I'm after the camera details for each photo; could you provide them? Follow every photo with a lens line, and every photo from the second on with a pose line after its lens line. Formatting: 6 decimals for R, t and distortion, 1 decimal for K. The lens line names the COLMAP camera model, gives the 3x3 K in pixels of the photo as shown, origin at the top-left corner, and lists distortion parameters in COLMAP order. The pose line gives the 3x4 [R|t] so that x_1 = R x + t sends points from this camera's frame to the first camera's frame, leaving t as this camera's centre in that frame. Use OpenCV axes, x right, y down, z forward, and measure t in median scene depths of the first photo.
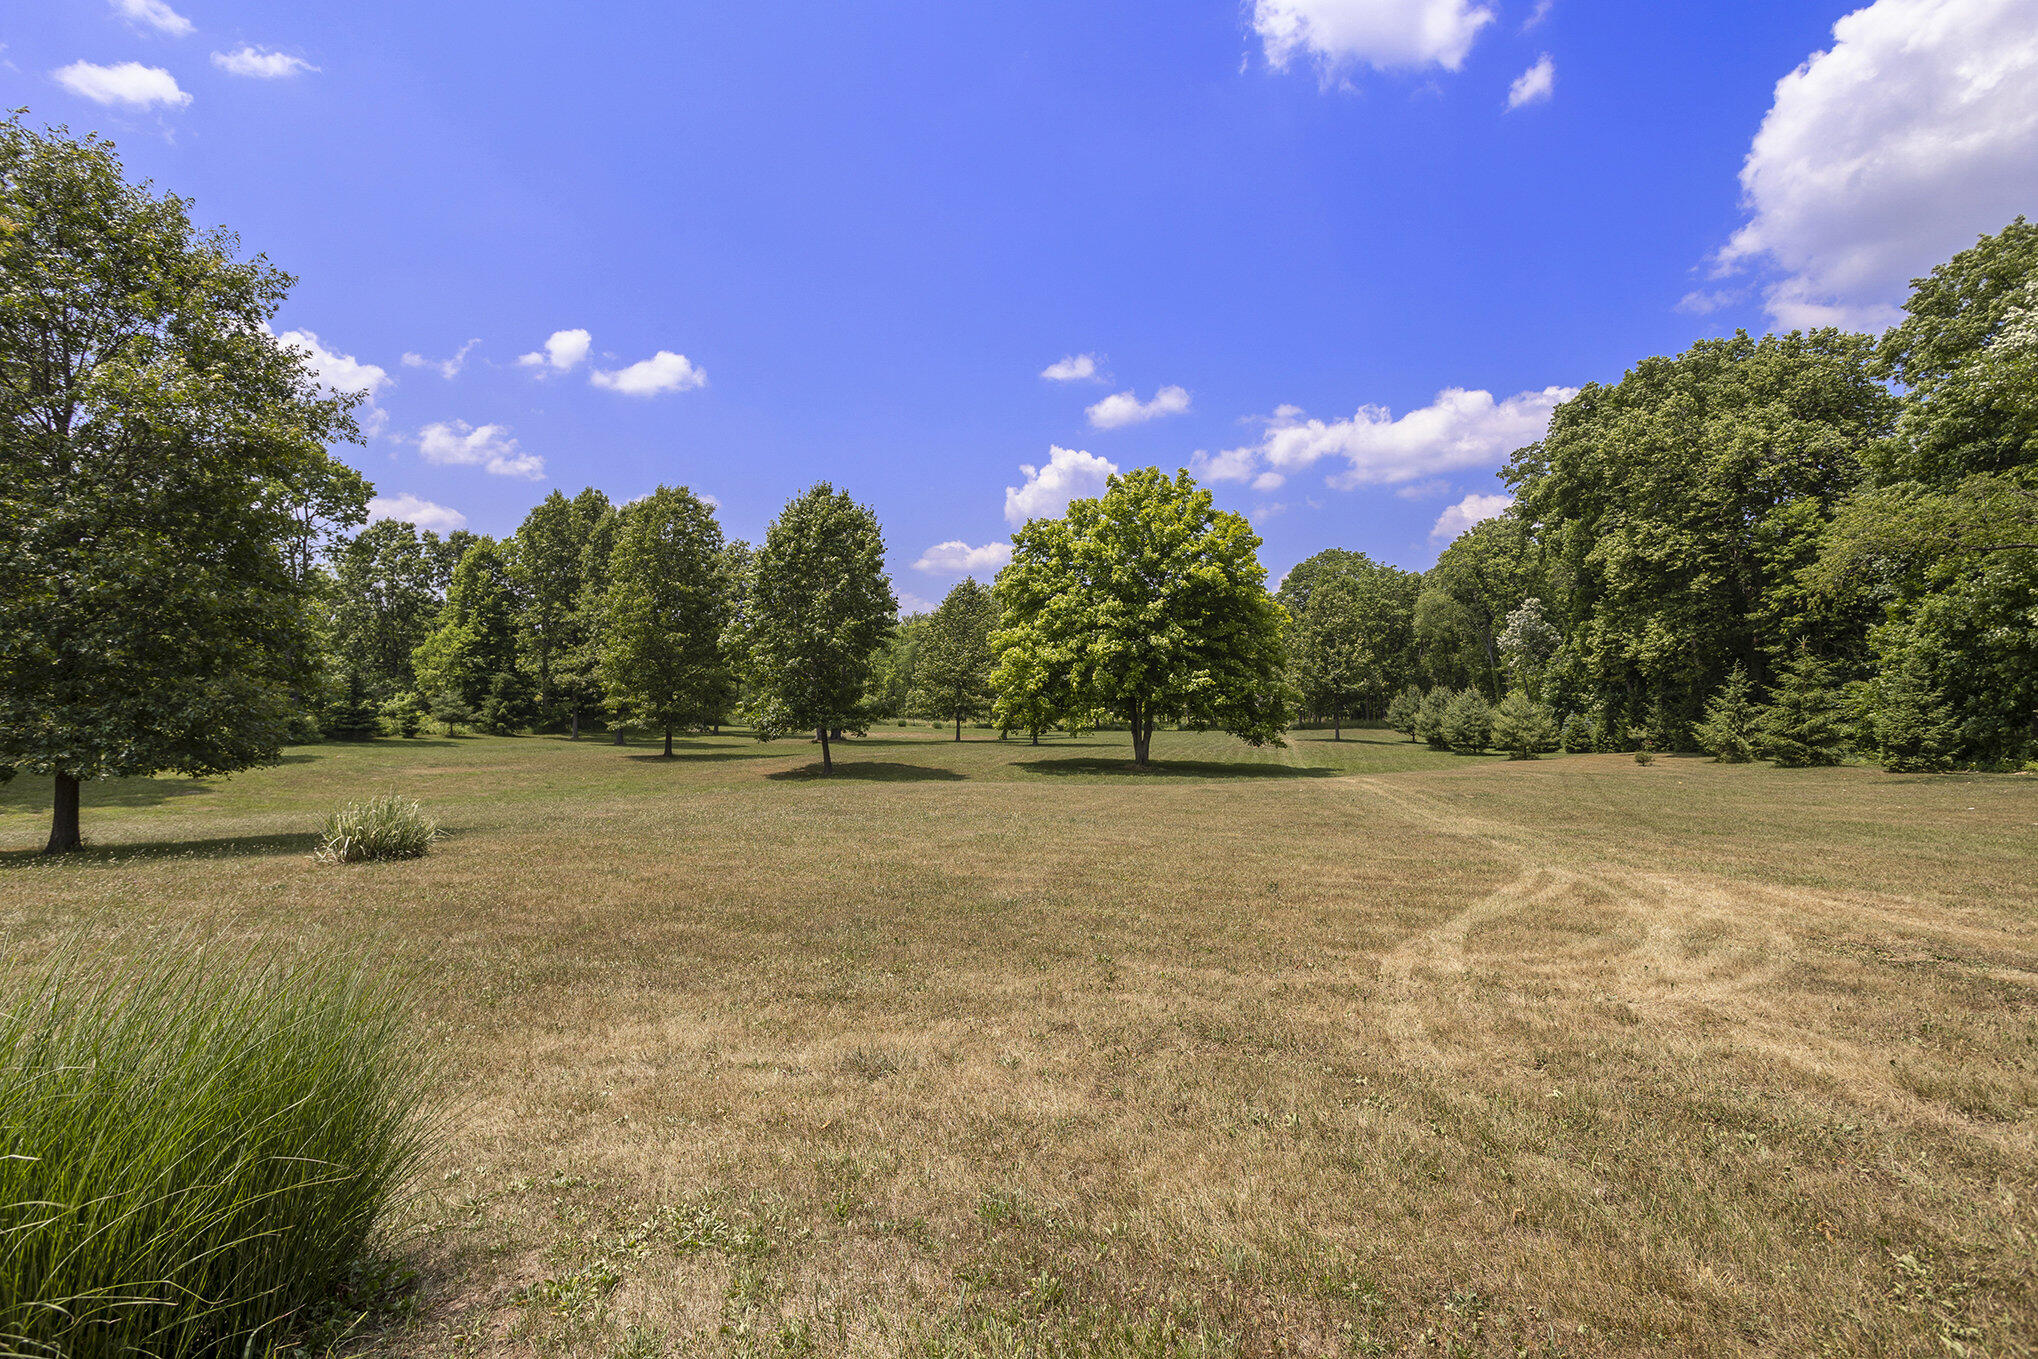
lens RADIAL K [[970.0, 0, 1023.3], [0, 970.0, 683.1], [0, 0, 1]] dist [0.001081, 0.001098]
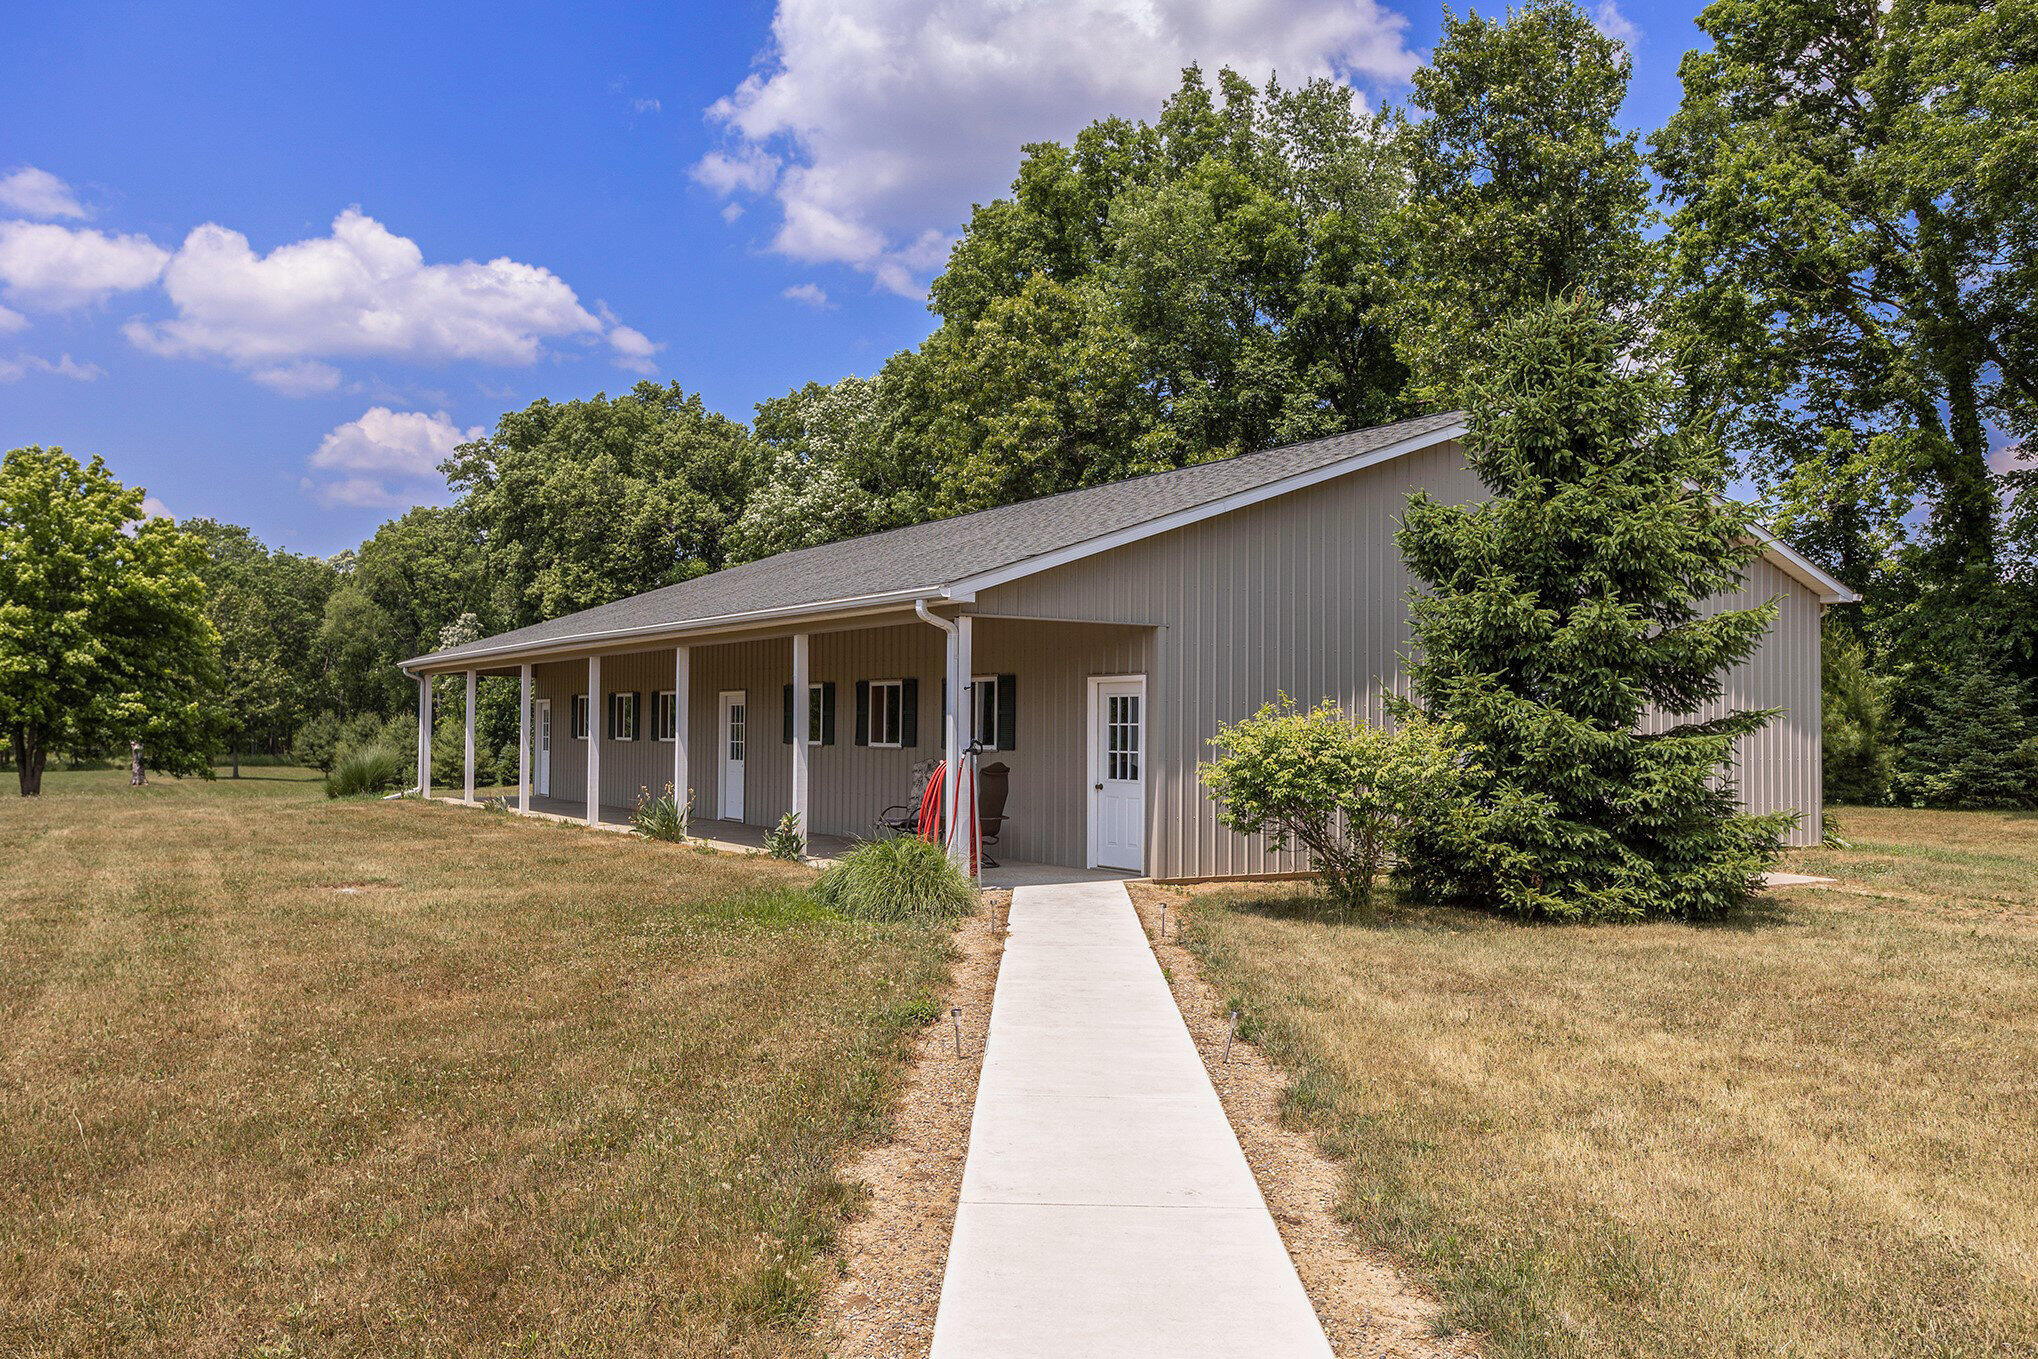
lens RADIAL K [[1634.1, 0, 1021.4], [0, 1634.1, 685.1], [0, 0, 1]] dist [-0.005787, -0.007706]
pose [[0.684512, 0.034312, 0.728194, -0.286799], [-0.024822, 0.999410, -0.023759, -0.004087], [-0.728579, -0.001813, 0.684959, -0.515554]]
